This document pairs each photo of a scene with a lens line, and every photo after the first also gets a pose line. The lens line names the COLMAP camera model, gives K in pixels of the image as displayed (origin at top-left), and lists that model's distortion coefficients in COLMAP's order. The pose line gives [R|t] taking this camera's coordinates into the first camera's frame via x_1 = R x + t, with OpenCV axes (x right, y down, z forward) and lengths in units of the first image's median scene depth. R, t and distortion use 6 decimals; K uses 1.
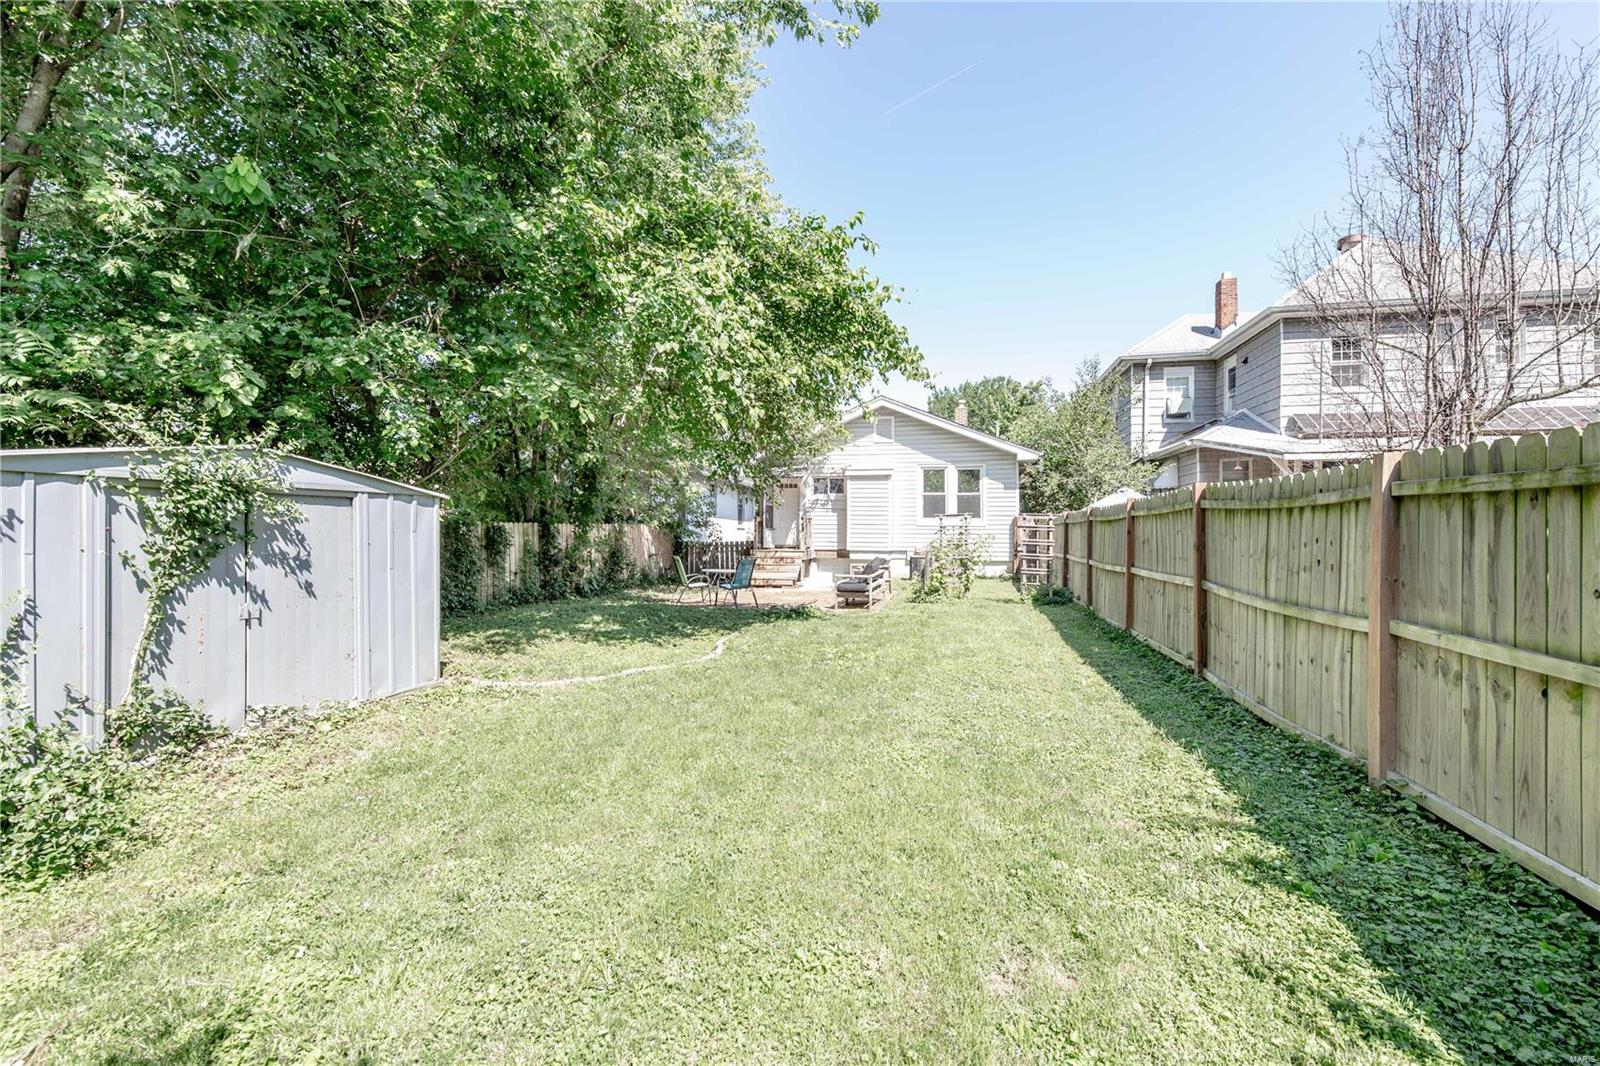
lens RADIAL K [[669.9, 0, 799.1], [0, 669.9, 533.4], [0, 0, 1]] dist [0.000397, -0.000599]
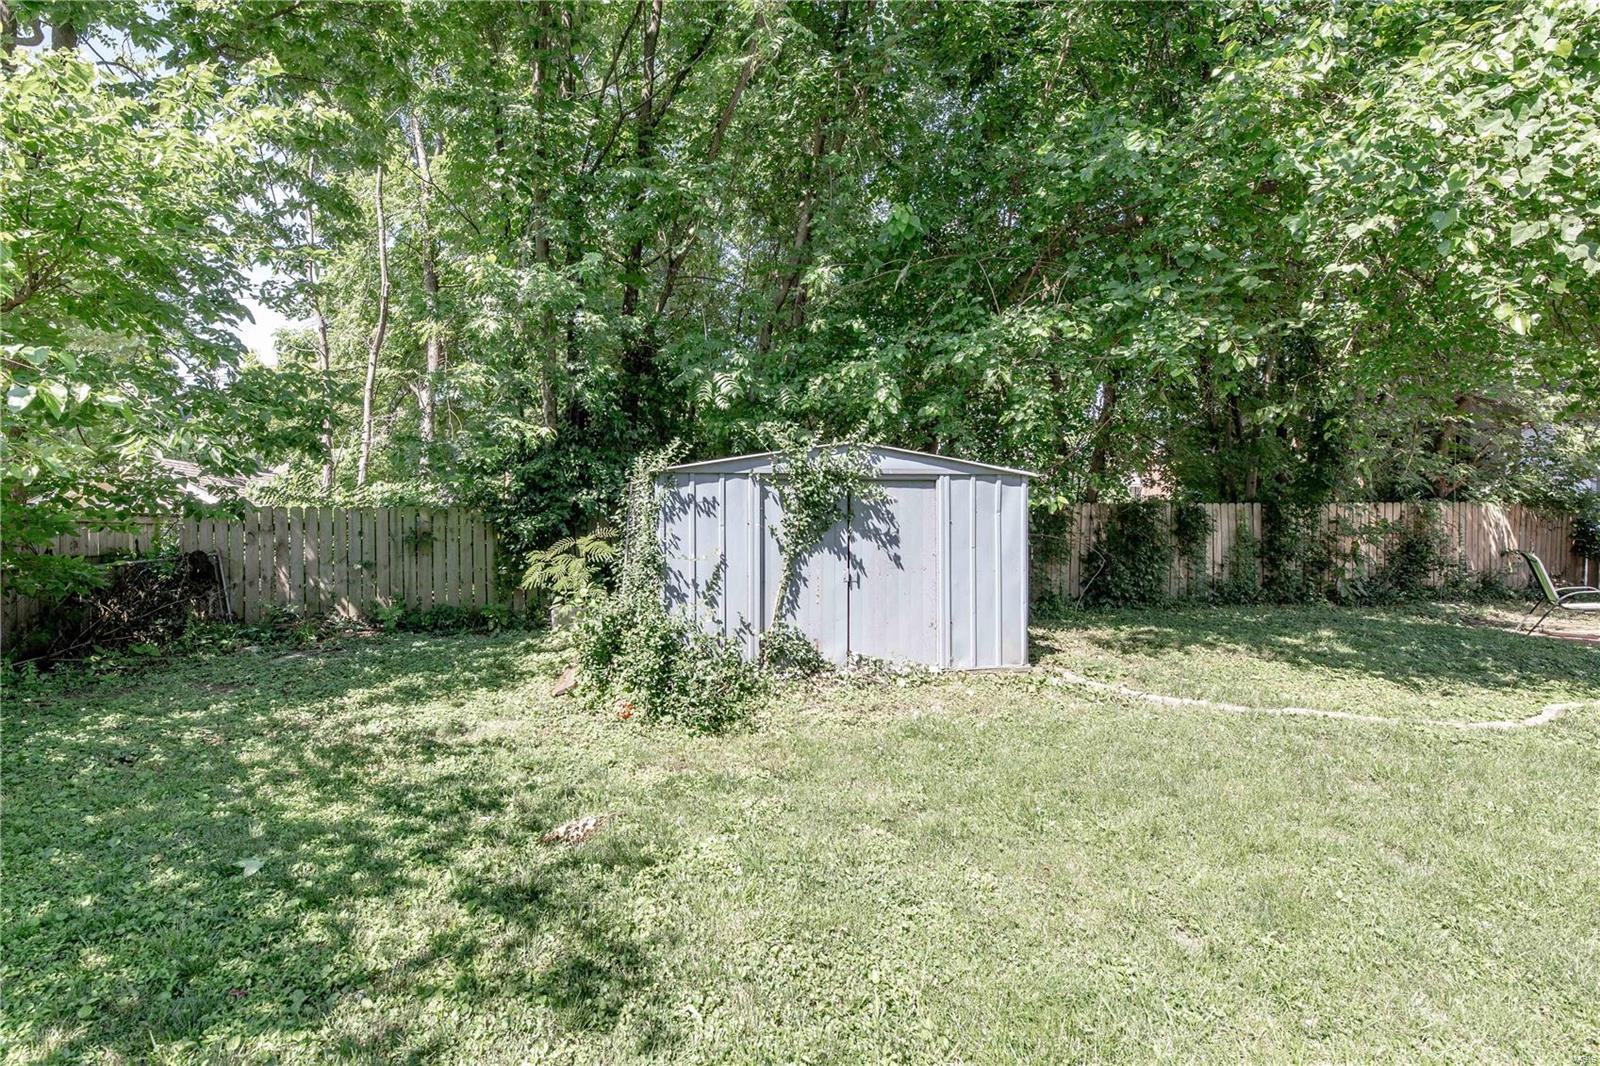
lens RADIAL K [[712.9, 0, 799.7], [0, 712.9, 528.6], [0, 0, 1]] dist [0.004539, 0.000641]
pose [[0.419083, 0.006276, -0.907926, 0.298238], [-0.001342, 0.999979, 0.006293, 0.018637], [0.907947, -0.001419, 0.419083, 0.315220]]
